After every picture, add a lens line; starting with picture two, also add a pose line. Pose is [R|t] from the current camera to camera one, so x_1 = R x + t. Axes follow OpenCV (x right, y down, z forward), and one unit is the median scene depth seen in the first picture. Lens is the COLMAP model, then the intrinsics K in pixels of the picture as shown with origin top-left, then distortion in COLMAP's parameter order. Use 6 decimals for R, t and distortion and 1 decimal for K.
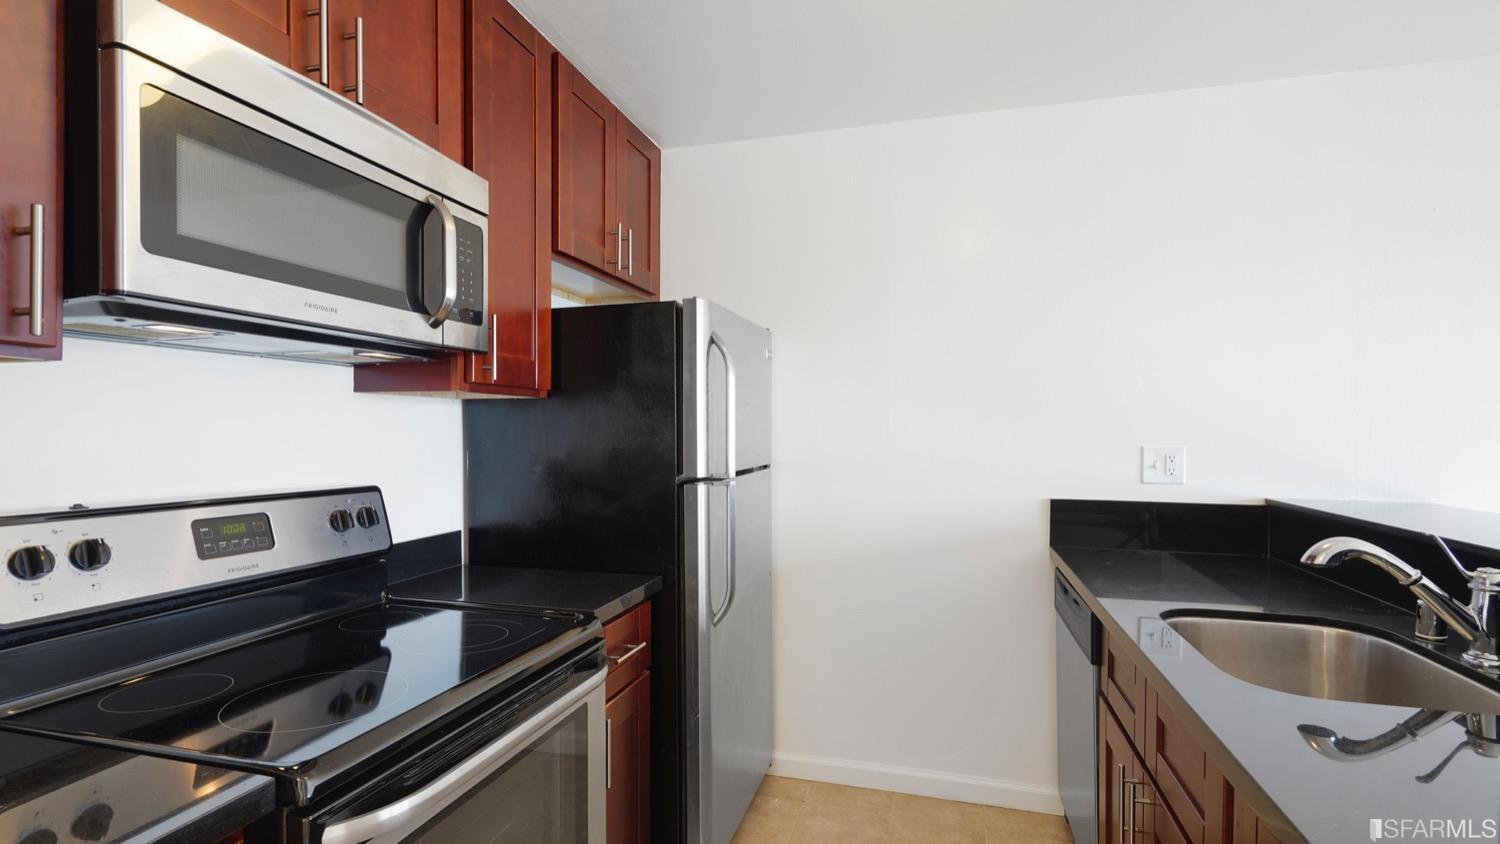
lens RADIAL K [[706.6, 0, 756.3], [0, 706.6, 415.9], [0, 0, 1]] dist [0.000187, -0.000494]
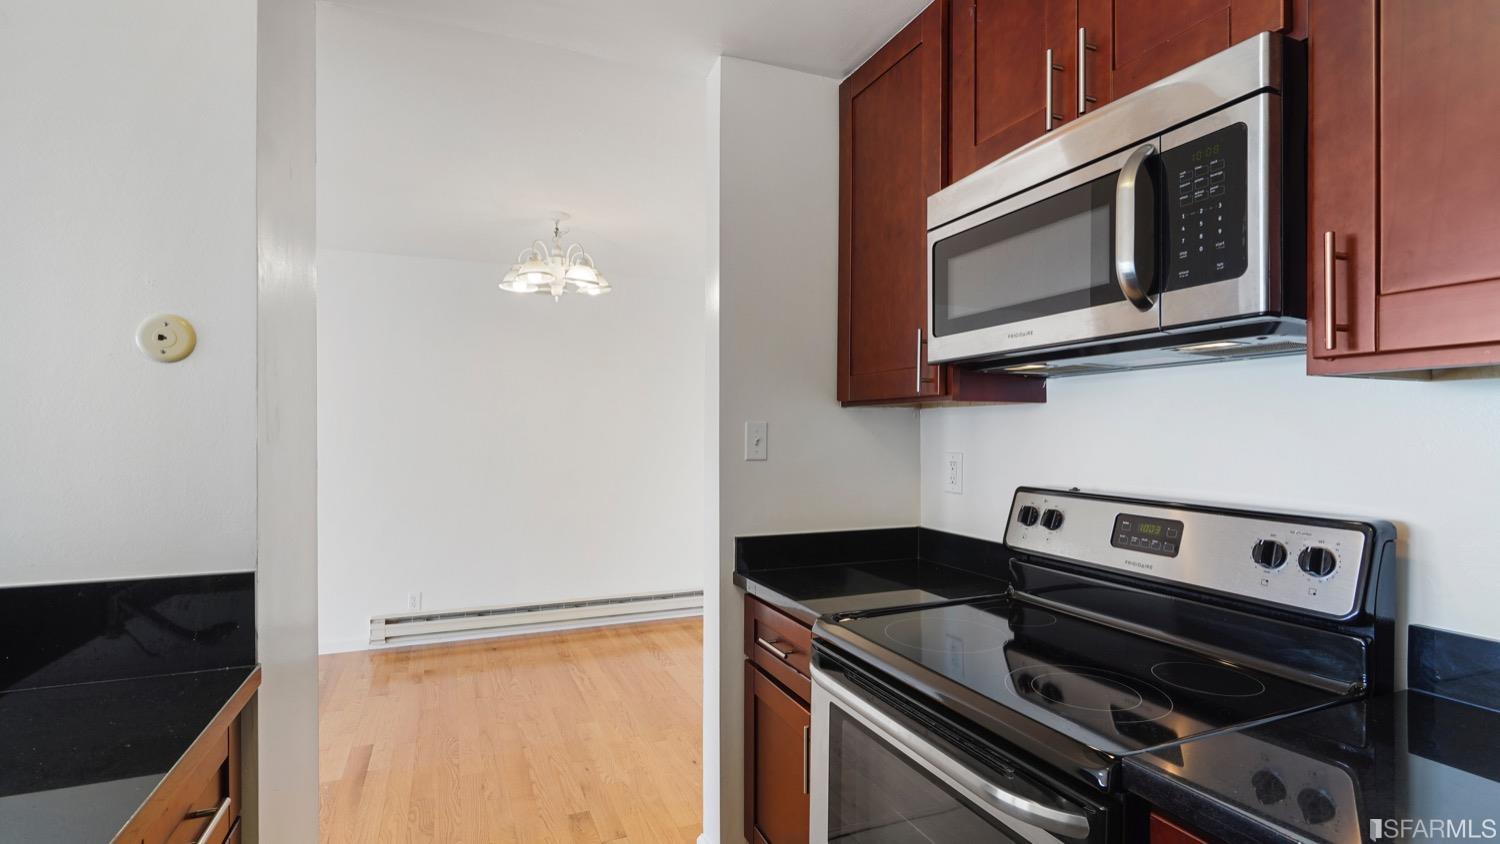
lens RADIAL K [[711.5, 0, 750.0], [0, 711.5, 422.0], [0, 0, 1]] dist [-0.000958, -0.000413]
pose [[-0.786405, -0.012051, -0.617593, 0.442254], [0.009794, 0.999441, -0.031973, 0.024784], [0.617633, -0.031192, -0.785848, 1.544624]]
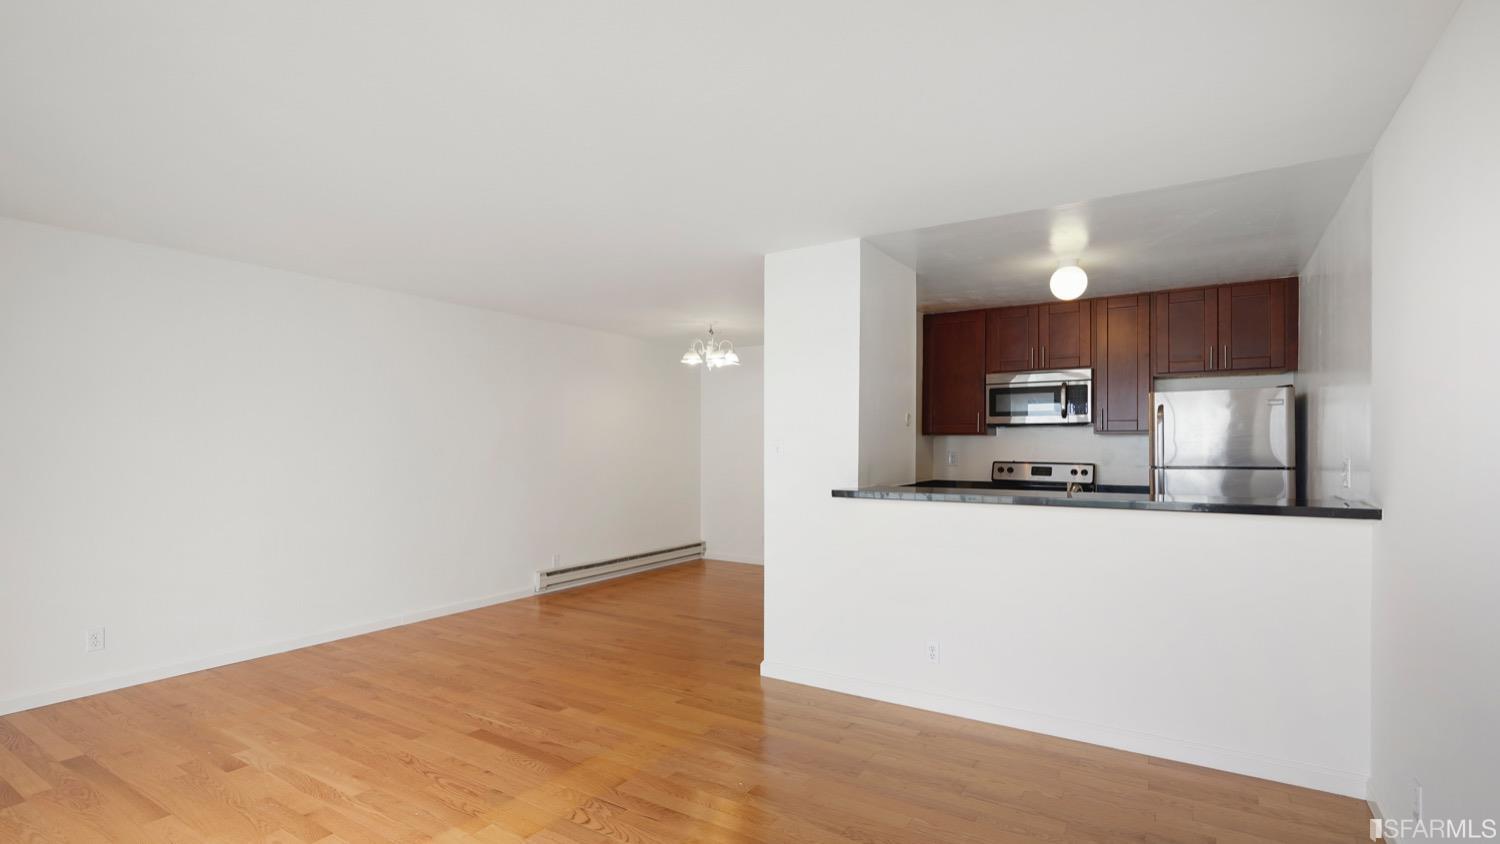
lens RADIAL K [[709.7, 0, 748.3], [0, 709.7, 437.3], [0, 0, 1]] dist [0.005162, -0.001570]
pose [[-0.297964, -0.012621, -0.954494, 4.018469], [0.018223, 0.999655, -0.018907, 0.013676], [0.954403, -0.023028, -0.297631, 0.612925]]
